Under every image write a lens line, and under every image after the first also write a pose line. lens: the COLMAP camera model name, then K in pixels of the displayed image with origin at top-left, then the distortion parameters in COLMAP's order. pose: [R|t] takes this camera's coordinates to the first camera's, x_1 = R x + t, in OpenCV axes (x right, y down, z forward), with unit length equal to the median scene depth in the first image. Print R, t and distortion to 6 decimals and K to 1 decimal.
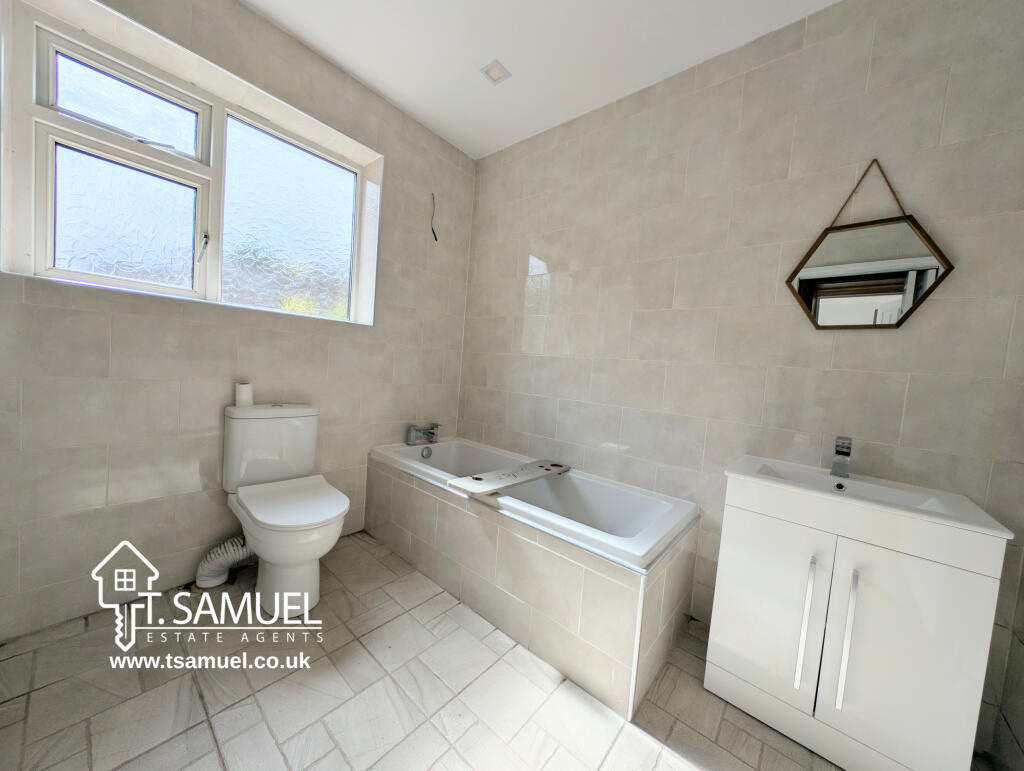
lens RADIAL K [[363.5, 0, 511.4], [0, 363.5, 382.3], [0, 0, 1]] dist [0.007629, -0.005519]
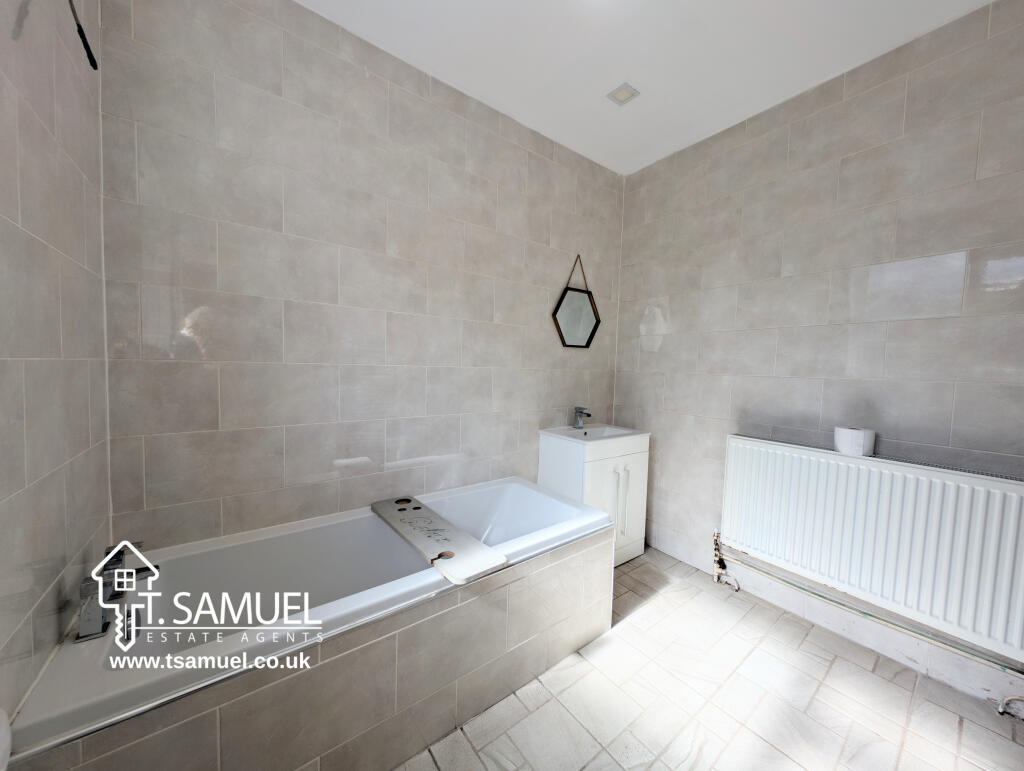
lens RADIAL K [[363.5, 0, 511.4], [0, 363.5, 382.3], [0, 0, 1]] dist [0.007629, -0.005519]
pose [[0.211580, -0.112604, 0.970852, -0.674833], [0.032106, 0.993606, 0.108246, -0.132996], [-0.976833, 0.008267, 0.213842, 0.682181]]
